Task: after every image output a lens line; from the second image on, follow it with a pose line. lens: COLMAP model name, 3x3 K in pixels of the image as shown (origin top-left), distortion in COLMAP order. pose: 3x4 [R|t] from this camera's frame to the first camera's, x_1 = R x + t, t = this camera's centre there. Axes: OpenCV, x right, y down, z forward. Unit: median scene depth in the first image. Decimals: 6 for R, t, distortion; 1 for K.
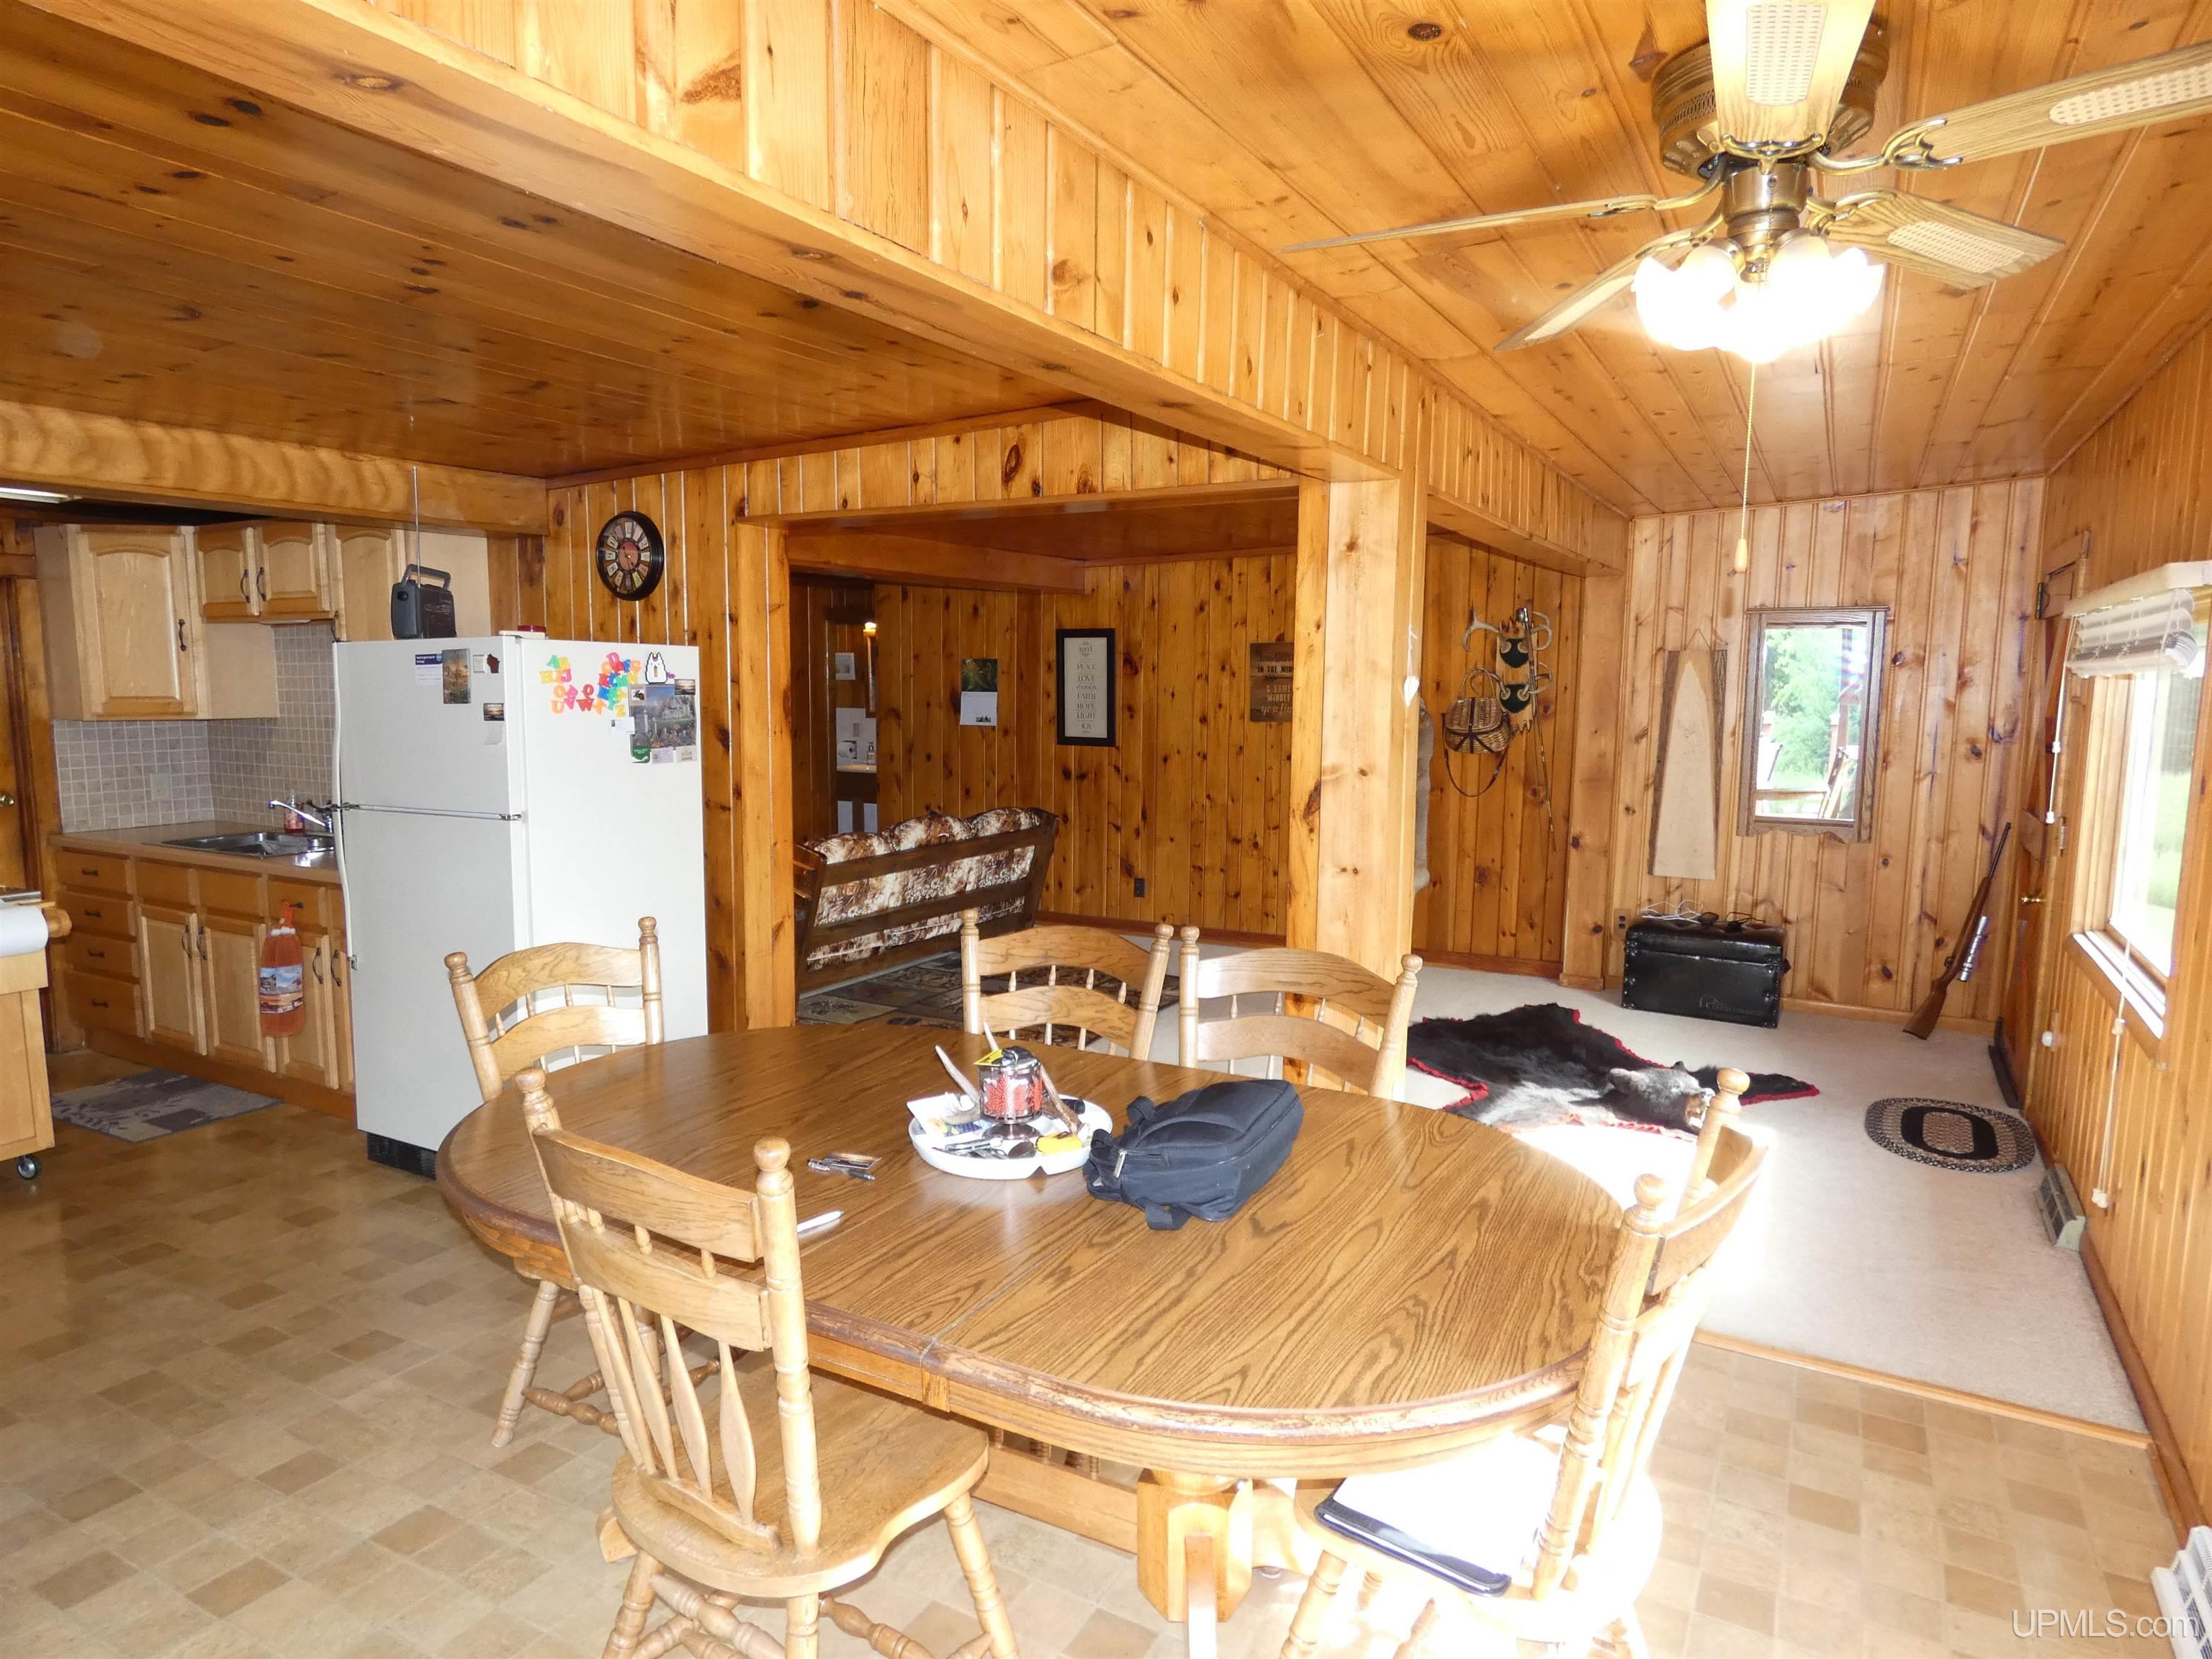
lens RADIAL K [[1331.3, 0, 1104.2], [0, 1331.3, 829.4], [0, 0, 1]] dist [0.001282, -0.004811]
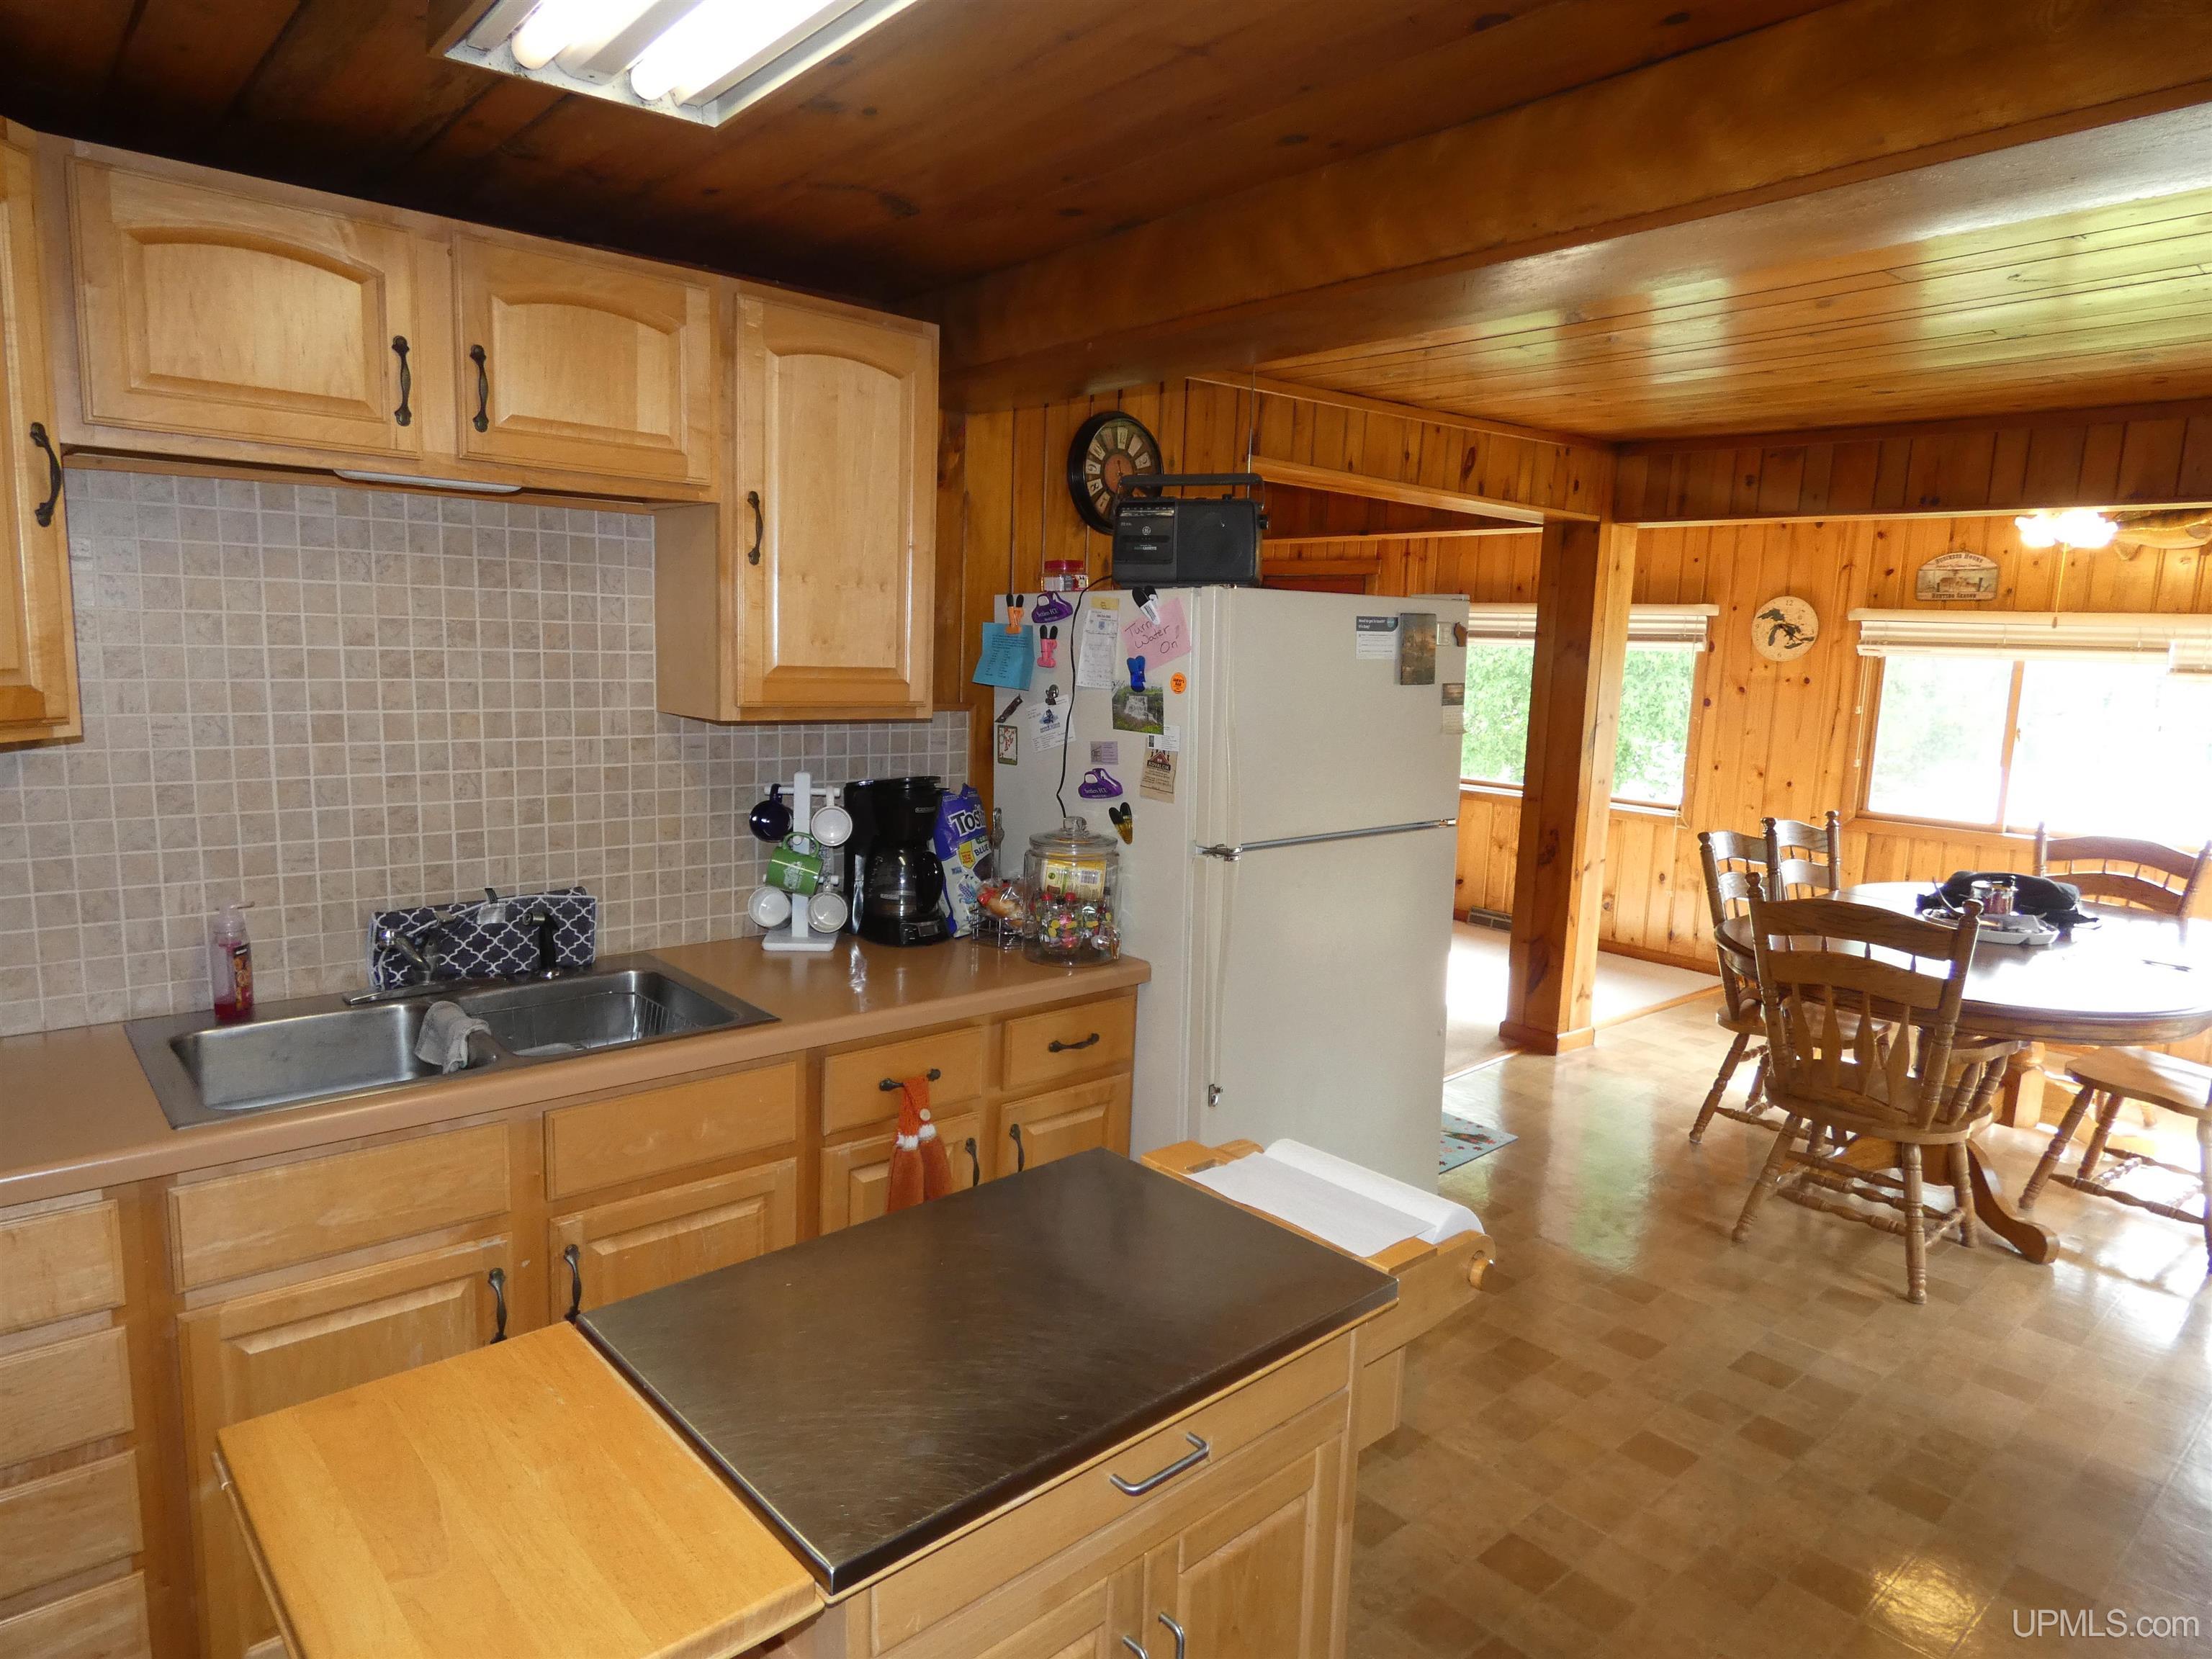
lens RADIAL K [[1331.3, 0, 1096.4], [0, 1331.3, 838.1], [0, 0, 1]] dist [0.001282, -0.004811]
pose [[0.342765, -0.136465, 0.929456, -1.003980], [0.083048, 0.989921, 0.114716, -0.086671], [-0.935743, 0.037869, 0.350644, 0.716257]]
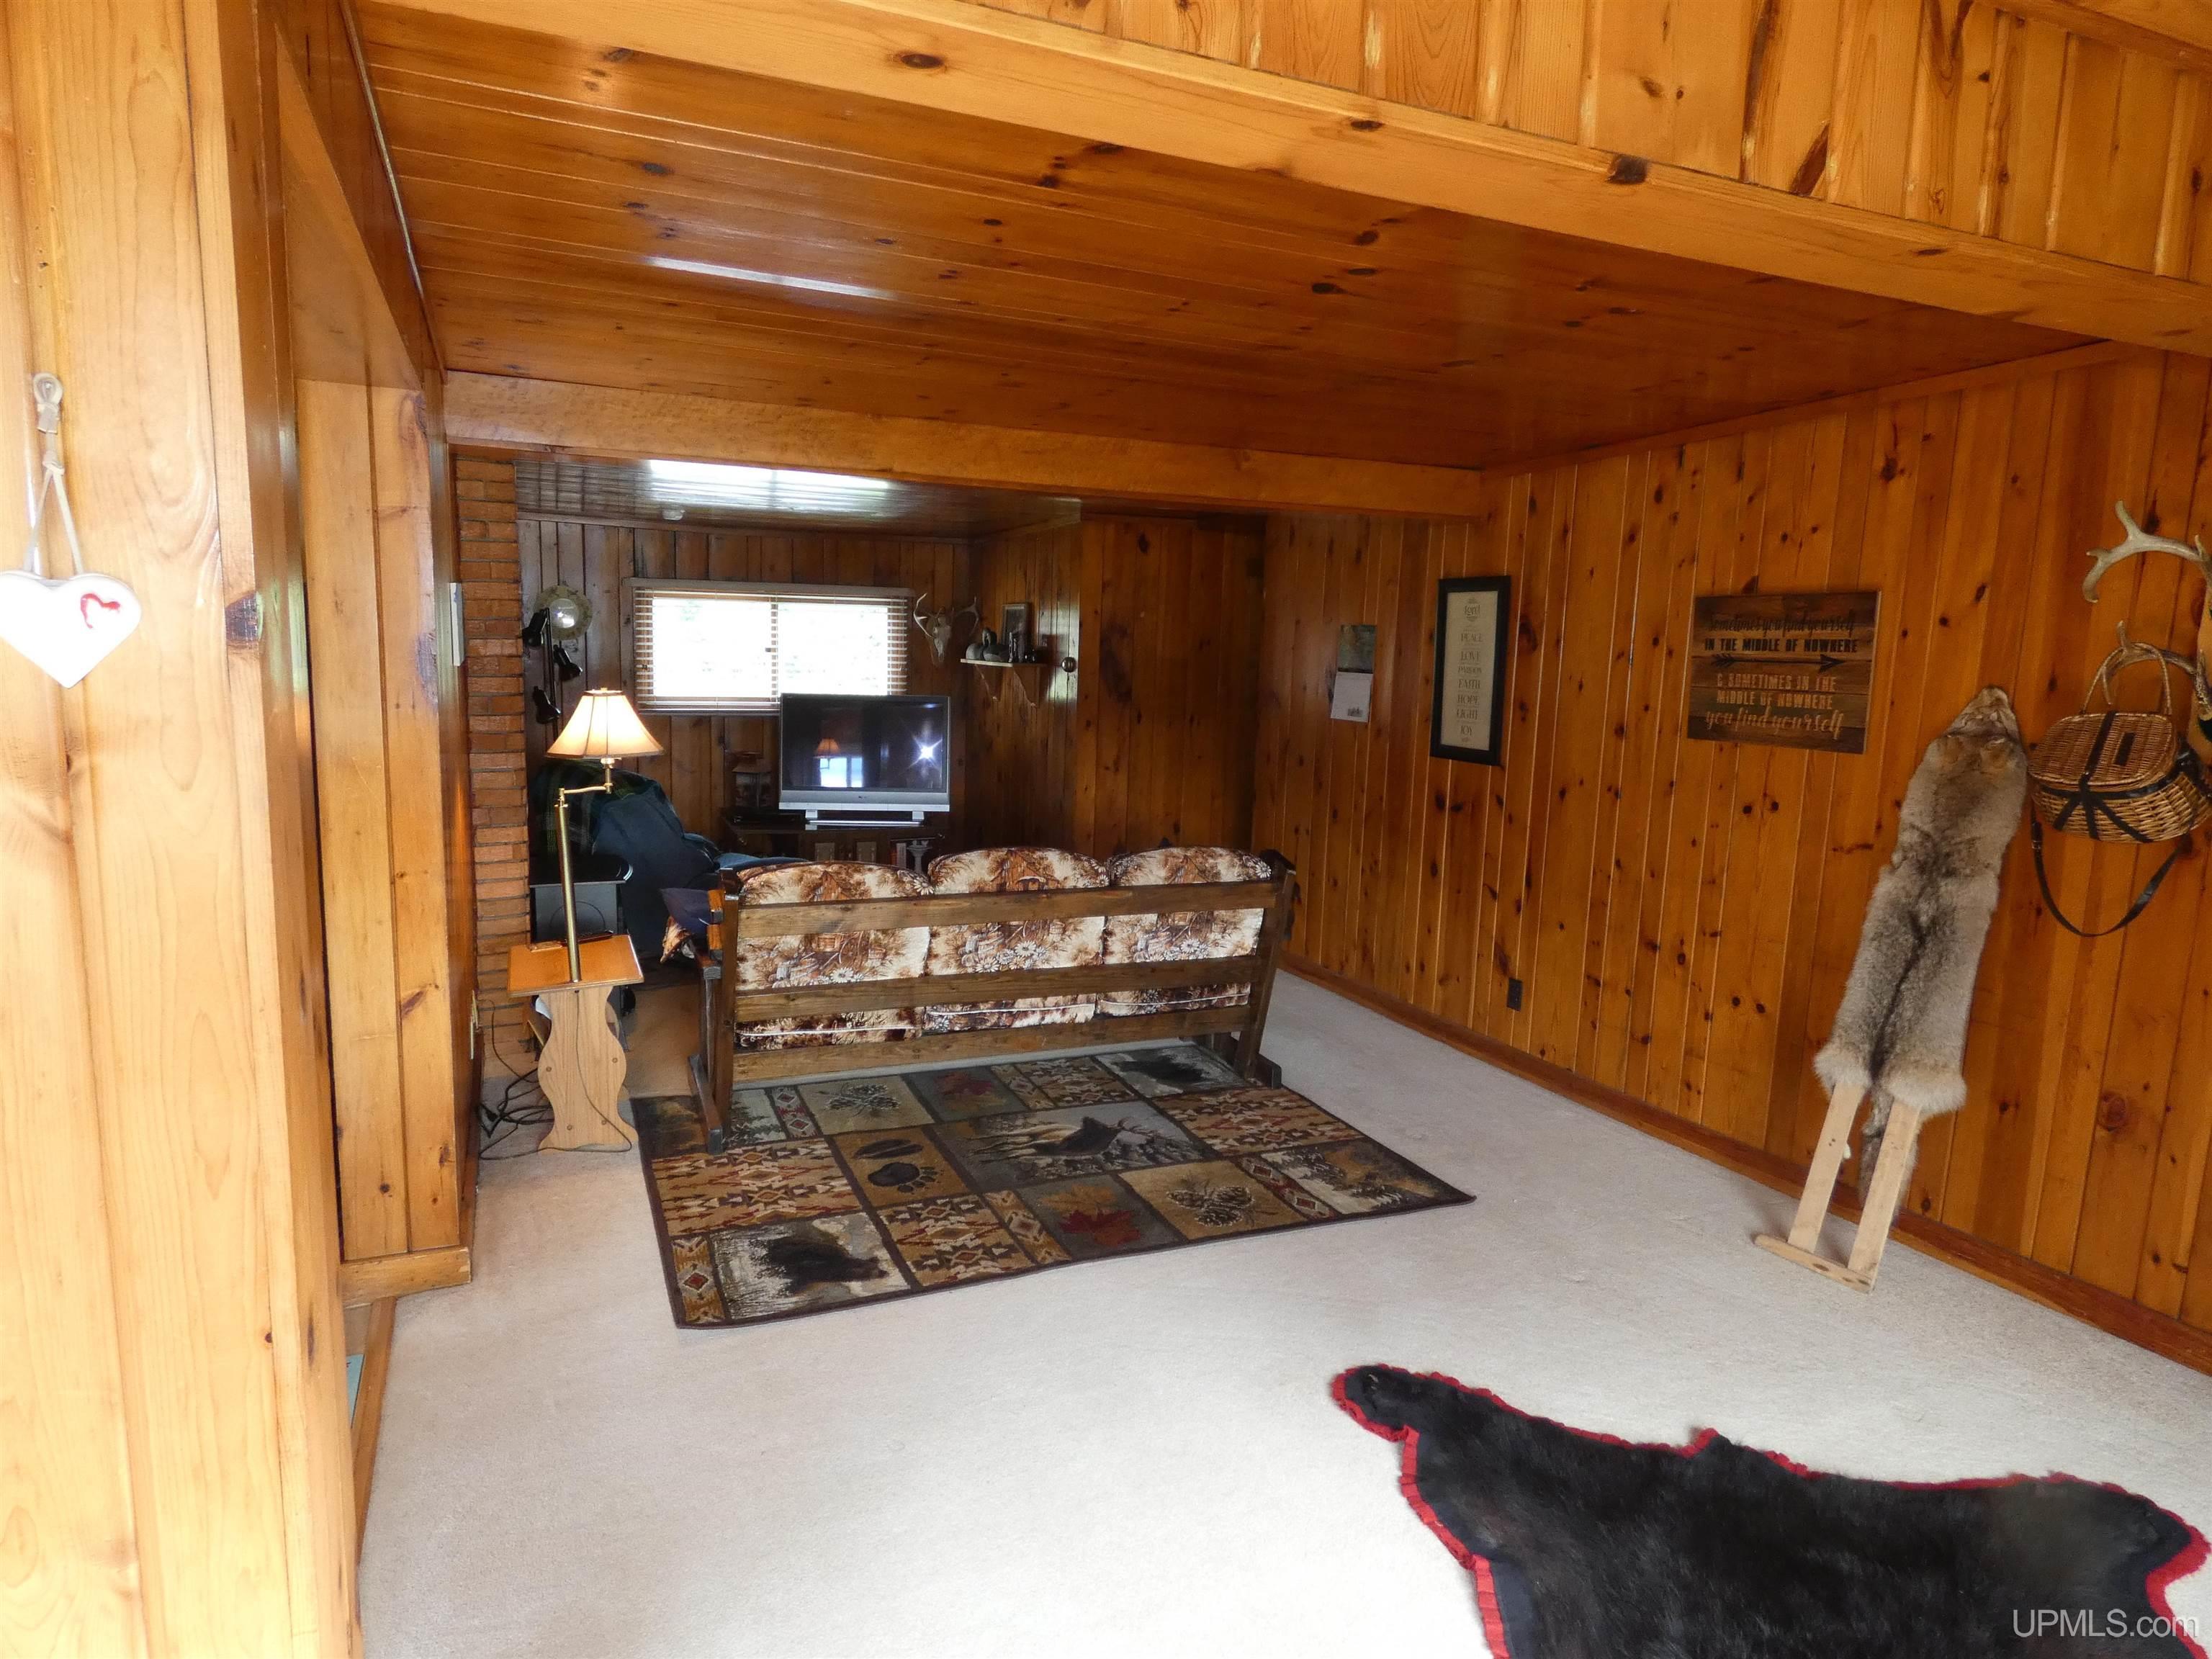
lens RADIAL K [[1331.3, 0, 1102.3], [0, 1331.3, 835.4], [0, 0, 1]] dist [0.001282, -0.004811]
pose [[0.794743, 0.104652, -0.597855, 0.393113], [-0.096073, 0.994295, 0.046335, -0.066946], [0.599294, 0.020613, 0.800264, 0.639401]]
